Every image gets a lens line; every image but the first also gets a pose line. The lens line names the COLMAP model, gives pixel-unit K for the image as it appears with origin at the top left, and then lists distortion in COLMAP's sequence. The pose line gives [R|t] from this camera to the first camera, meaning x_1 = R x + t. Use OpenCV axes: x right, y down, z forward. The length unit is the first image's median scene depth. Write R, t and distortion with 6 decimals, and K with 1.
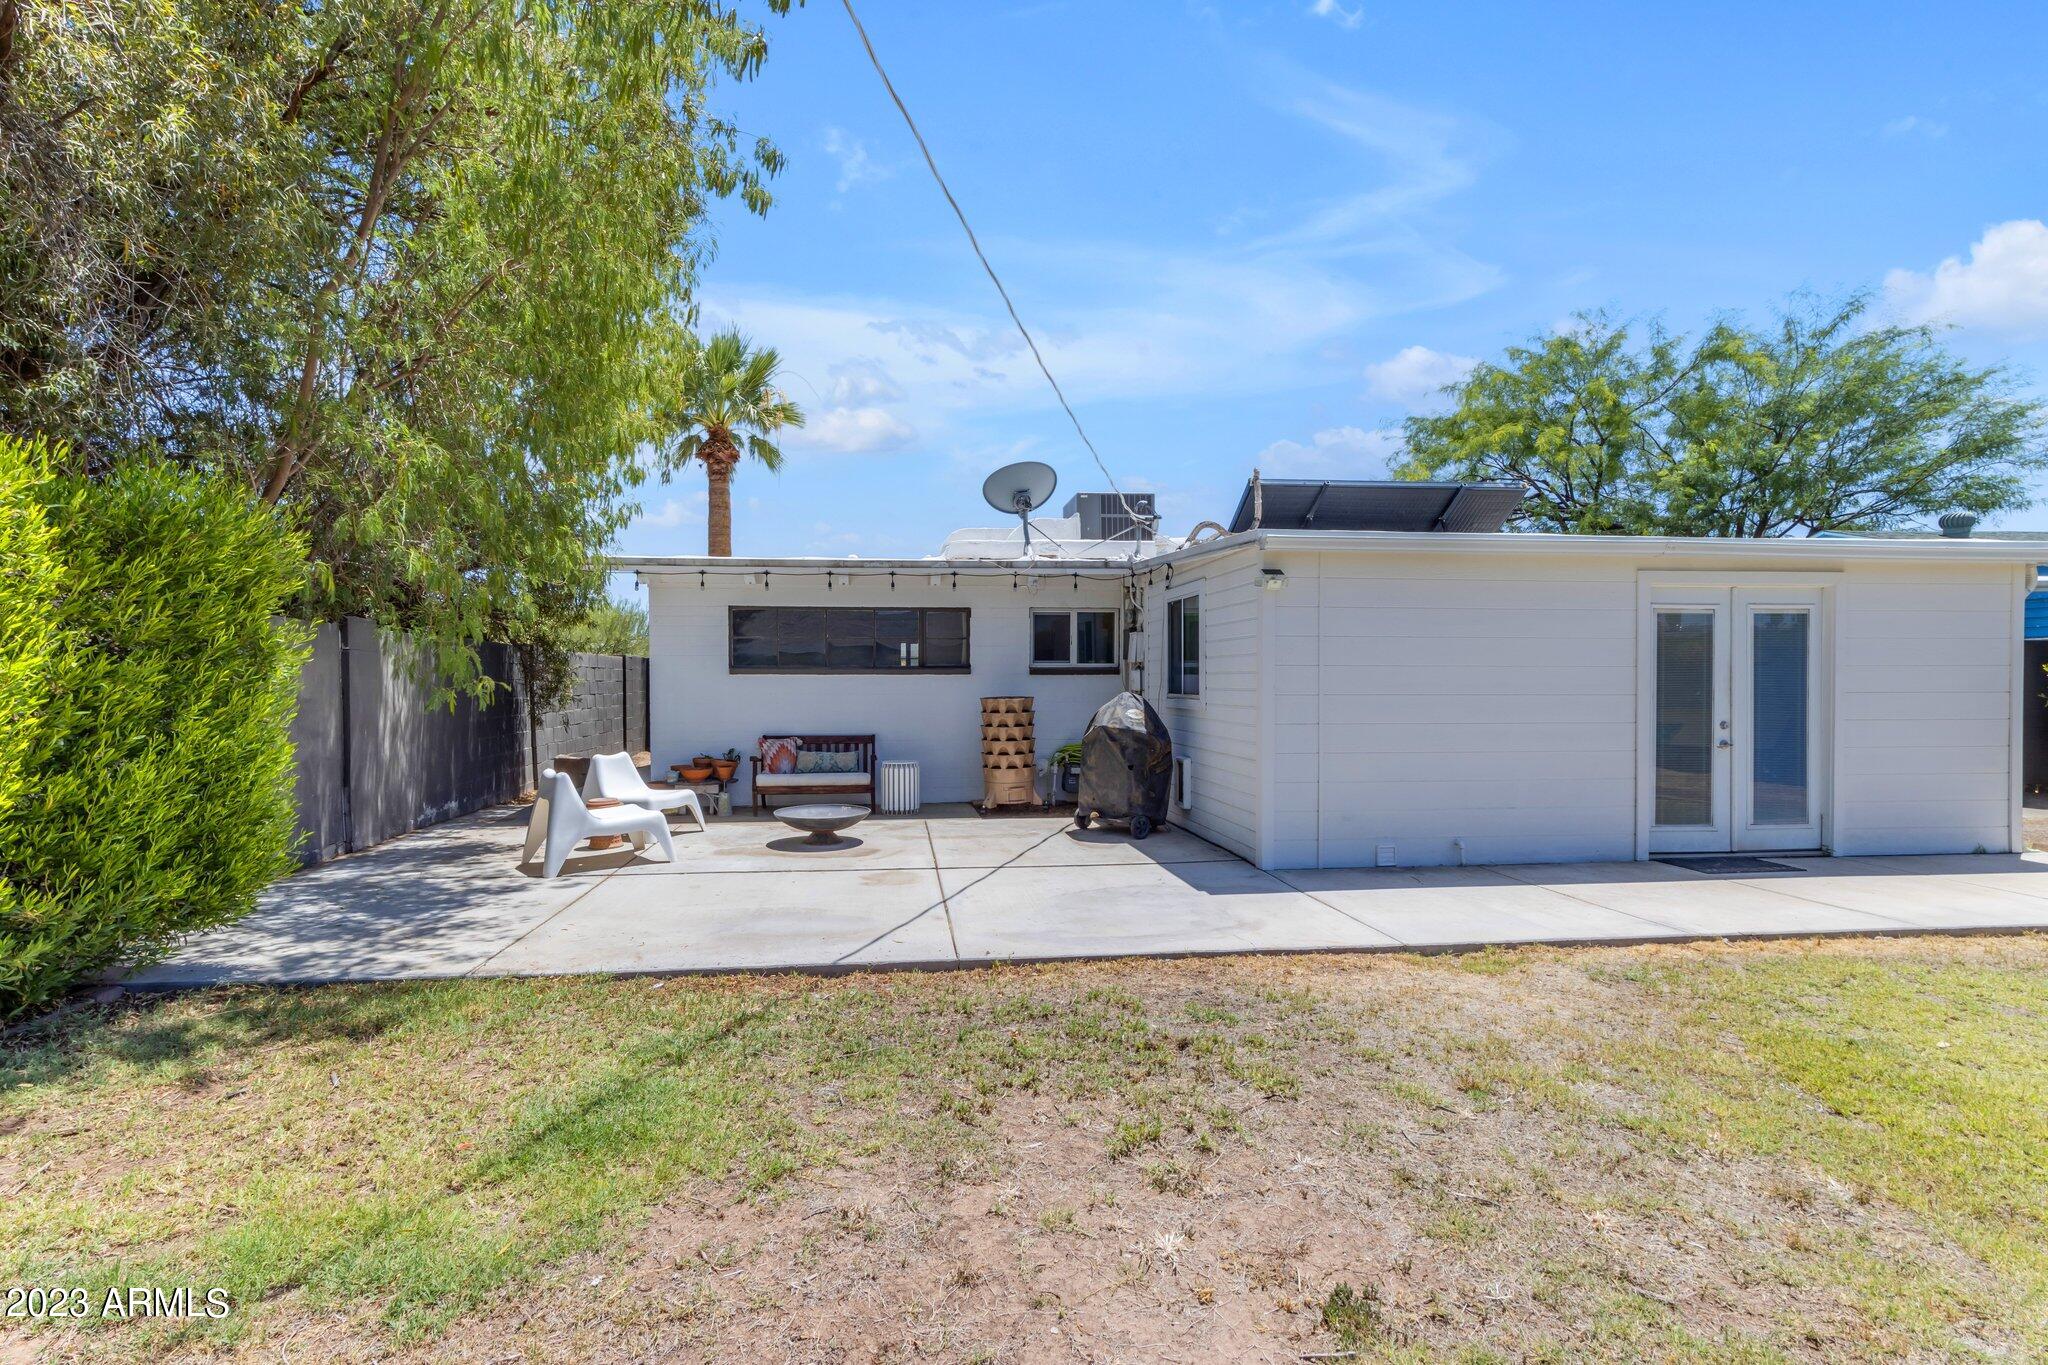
lens RADIAL K [[946.5, 0, 988.8], [0, 946.5, 700.1], [0, 0, 1]] dist [0.002355, 0.000832]
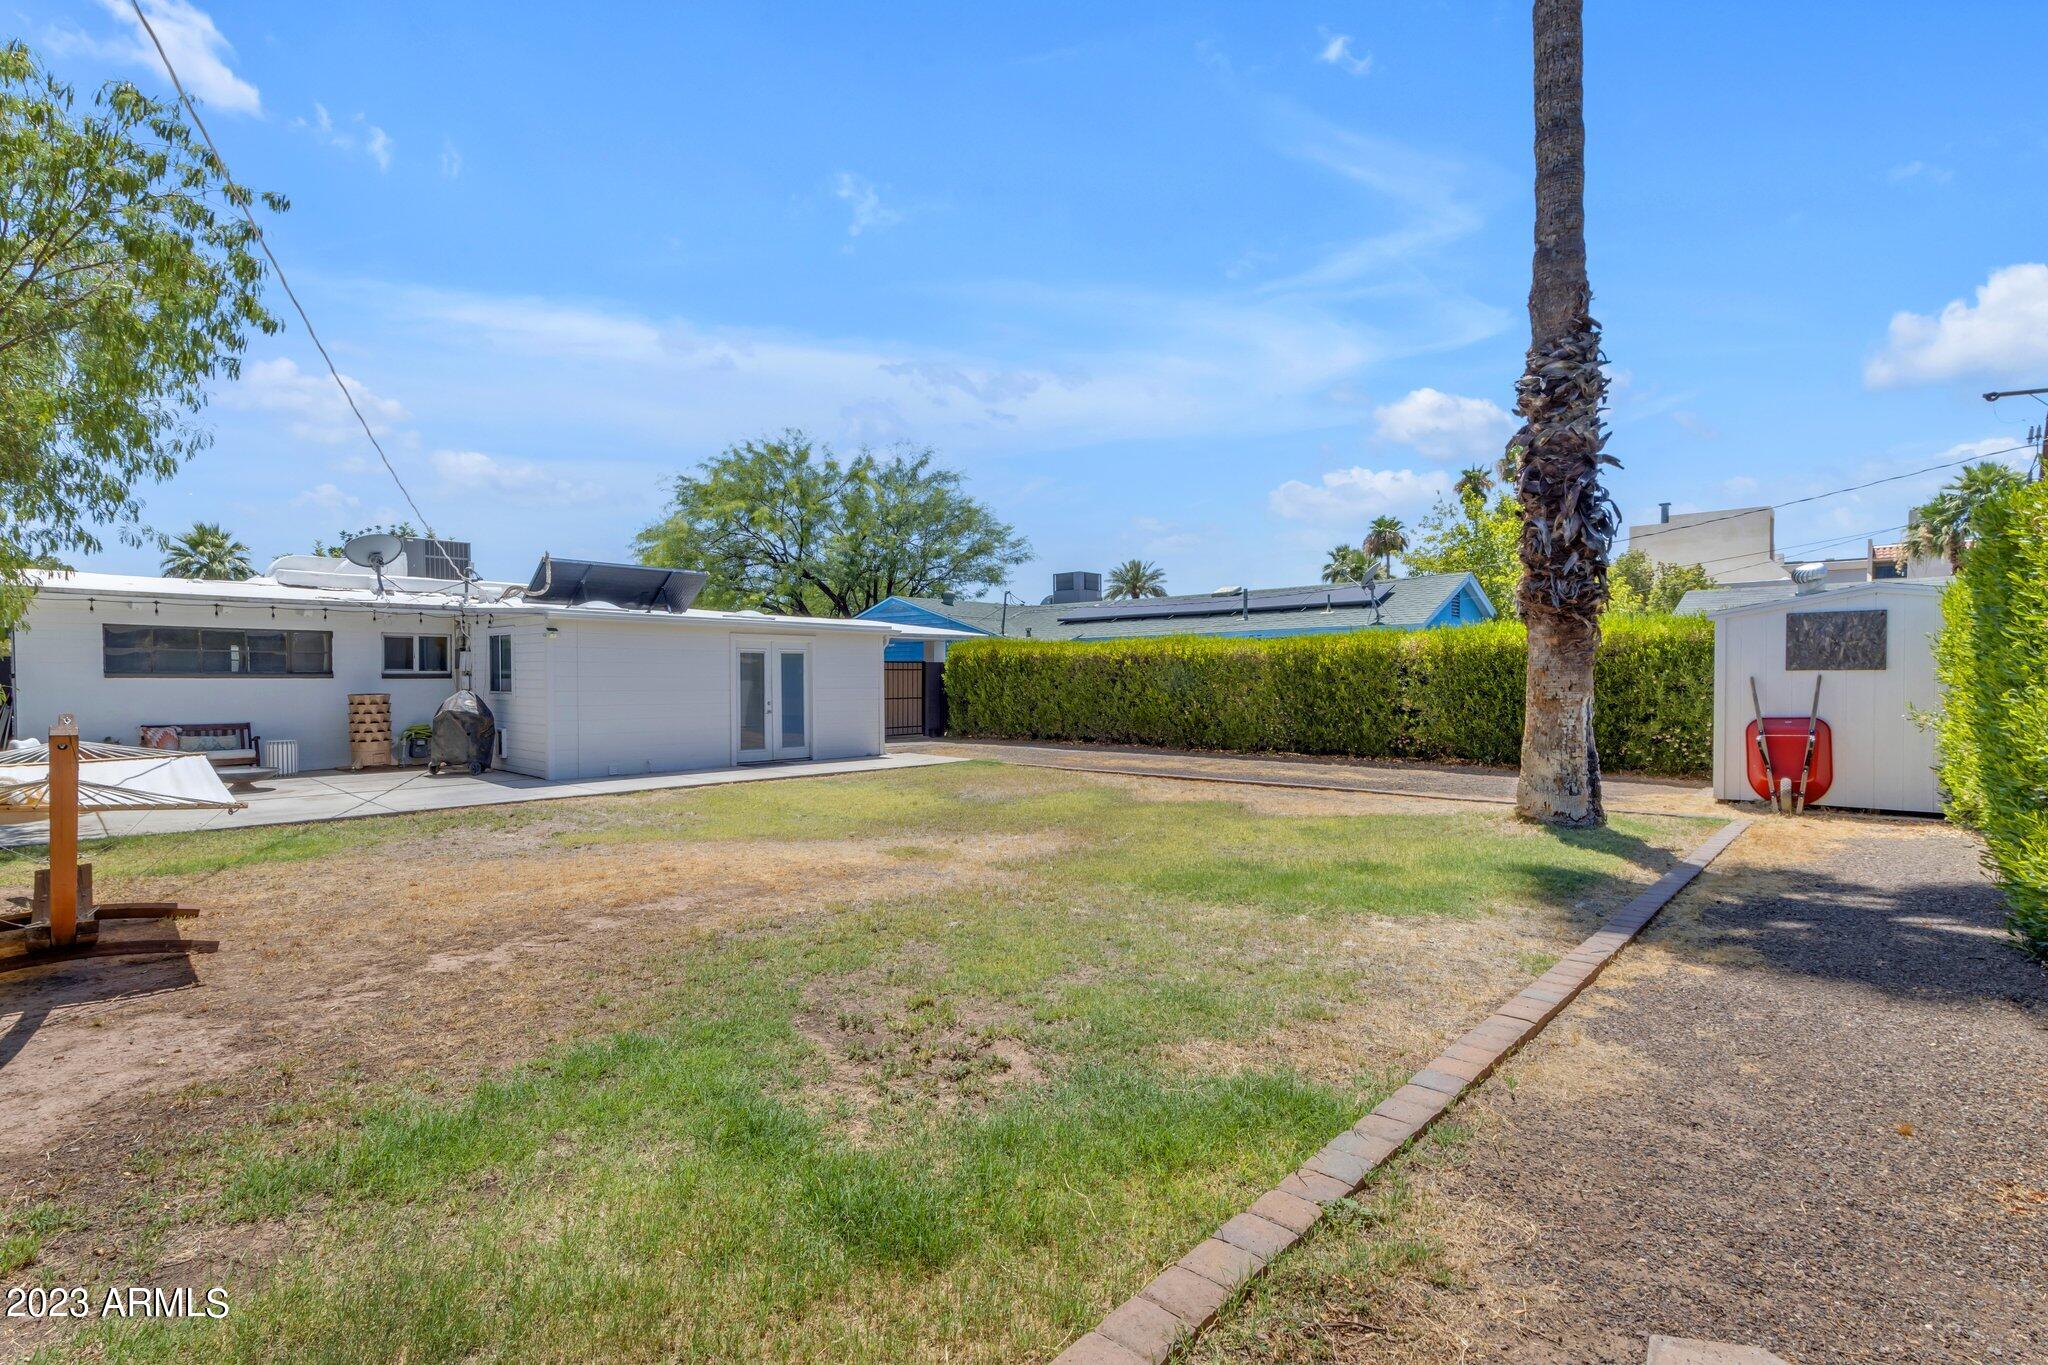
lens RADIAL K [[944.9, 0, 980.6], [0, 944.9, 693.7], [0, 0, 1]] dist [0.003987, 0.000016]
pose [[0.771813, -0.008641, 0.635791, -0.187624], [0.009826, 0.999950, 0.001662, 0.003362], [-0.635773, 0.004964, 0.771860, -0.768862]]
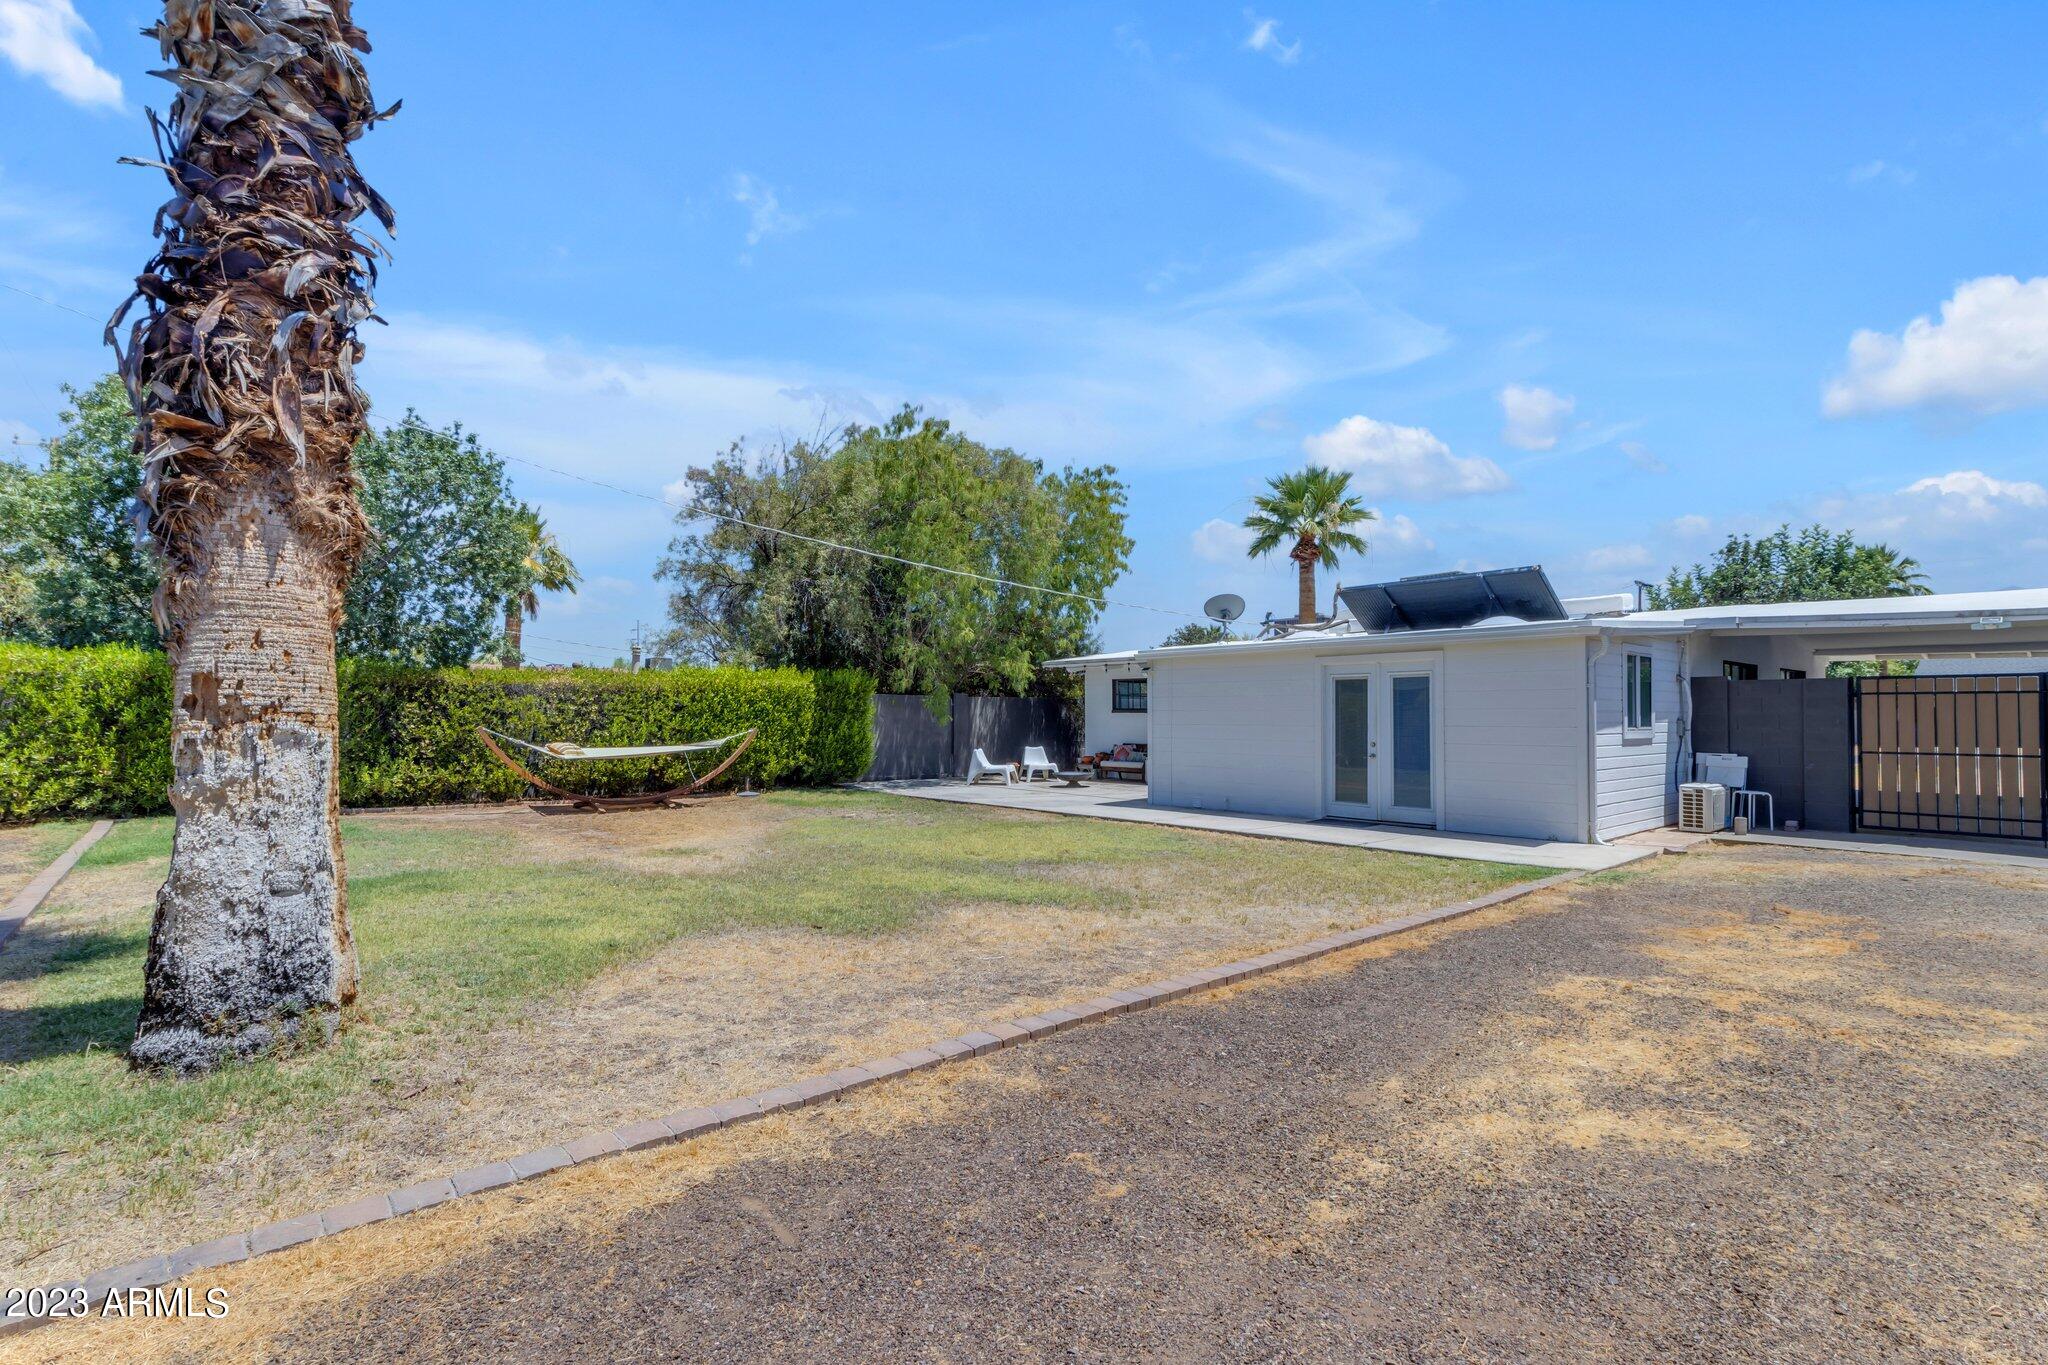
lens RADIAL K [[944.9, 0, 980.6], [0, 944.9, 693.7], [0, 0, 1]] dist [0.003987, 0.000016]
pose [[0.548974, -0.017173, -0.835663, 1.346679], [-0.014031, 0.999459, -0.029756, -0.003276], [0.835722, 0.028060, 0.548436, -0.377636]]
